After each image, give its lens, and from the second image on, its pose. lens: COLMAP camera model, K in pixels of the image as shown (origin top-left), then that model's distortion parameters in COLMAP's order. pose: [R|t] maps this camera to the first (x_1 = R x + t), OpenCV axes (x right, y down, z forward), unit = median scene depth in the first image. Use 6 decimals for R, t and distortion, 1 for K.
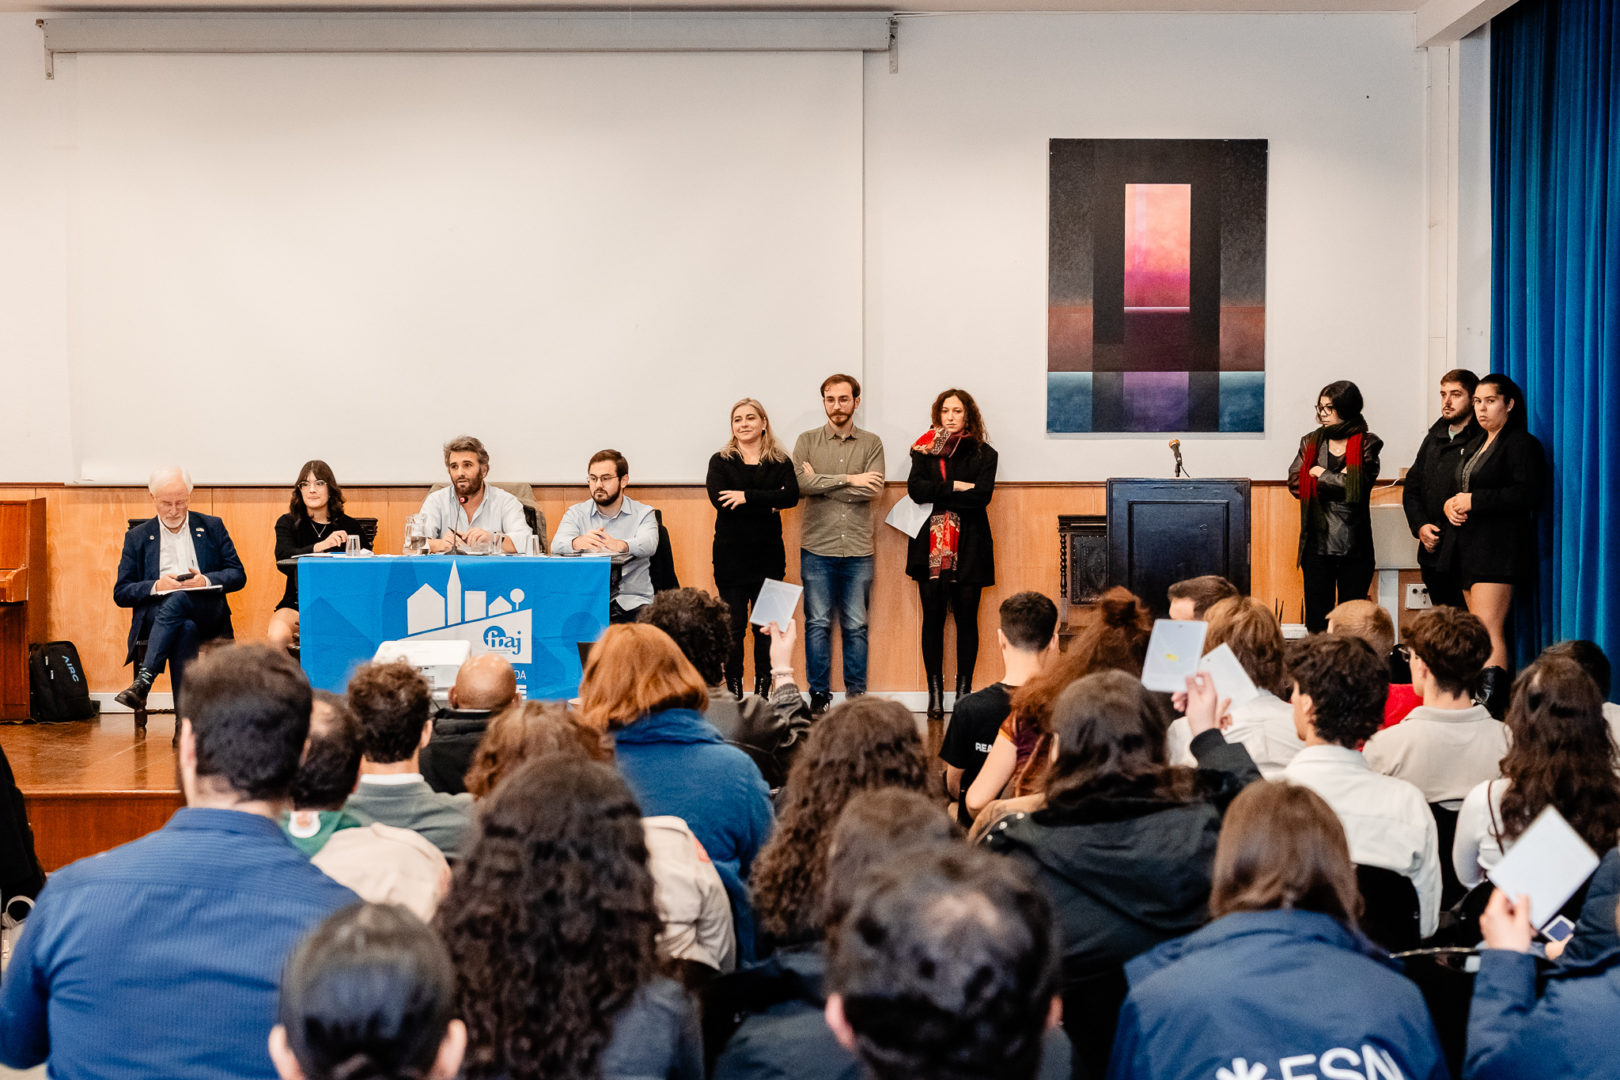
lens RADIAL K [[2343.2, 0, 802.8], [0, 2343.2, 553.2], [0, 0, 1]] dist [-0.001947, 0.000000]
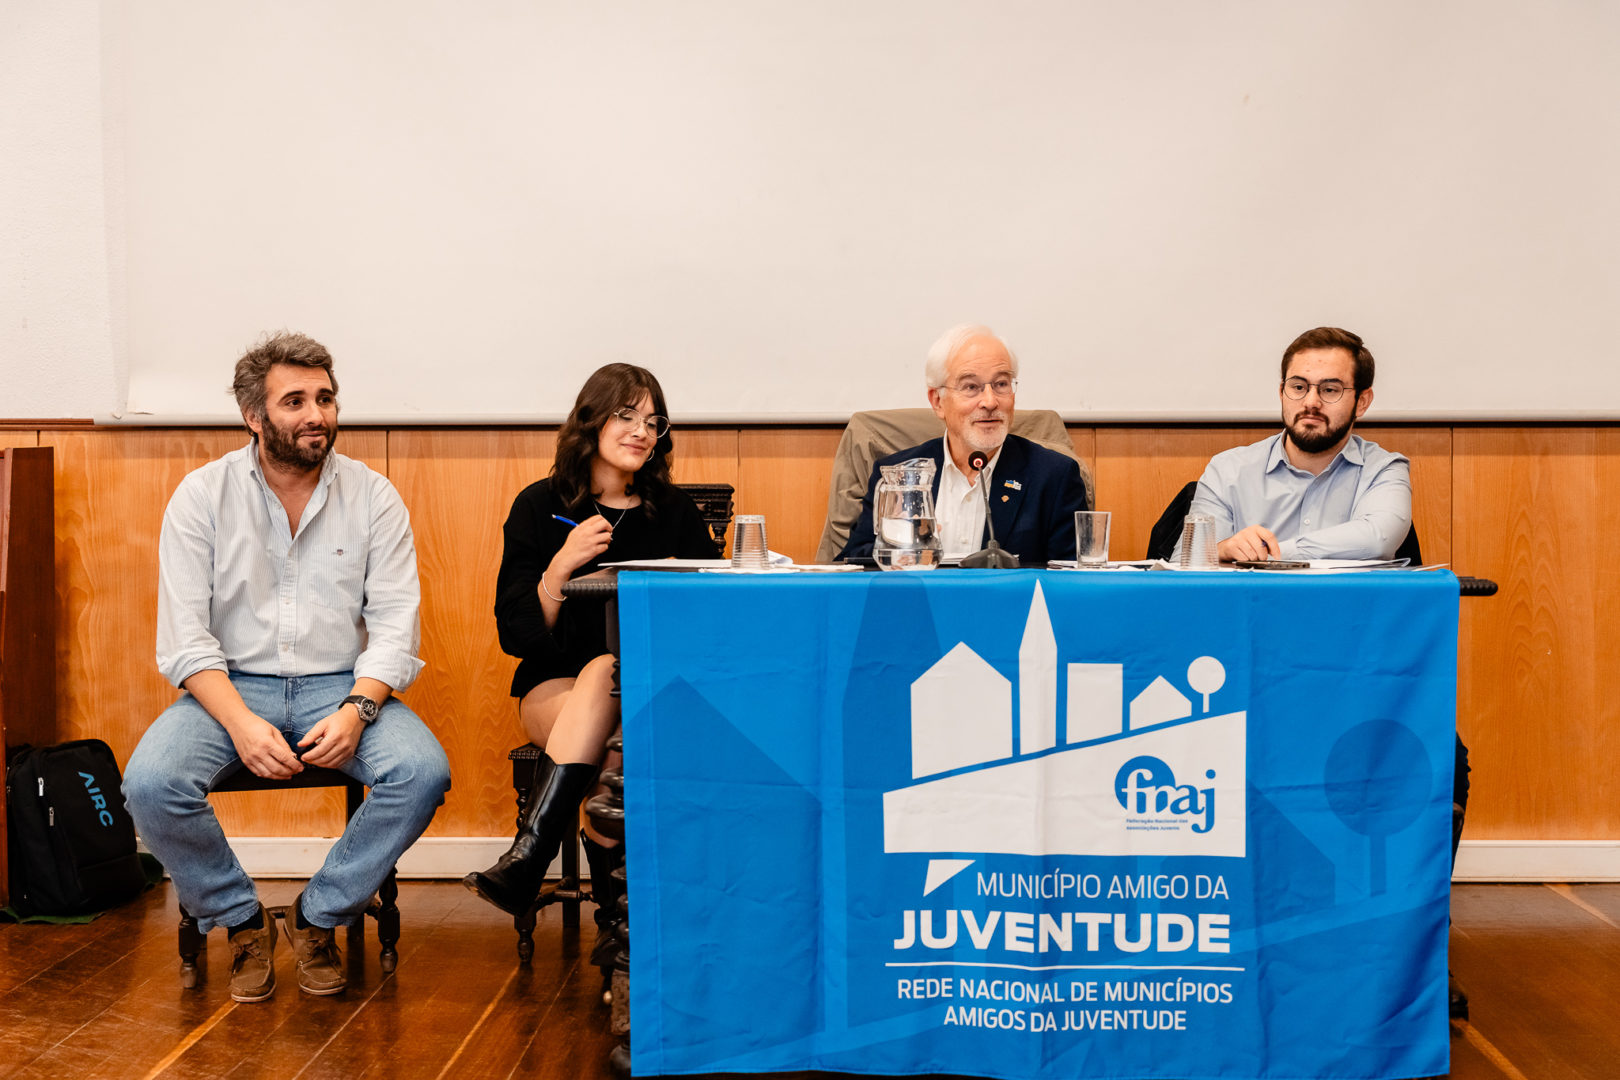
lens RADIAL K [[1946.6, 0, 821.6], [0, 1946.6, 532.8], [0, 0, 1]] dist [-0.023712, 0.000000]
pose [[0.999816, 0.000956, -0.019180, -0.155897], [-0.001215, 0.999908, -0.013490, -0.000375], [0.019165, 0.013511, 0.999725, 0.604566]]
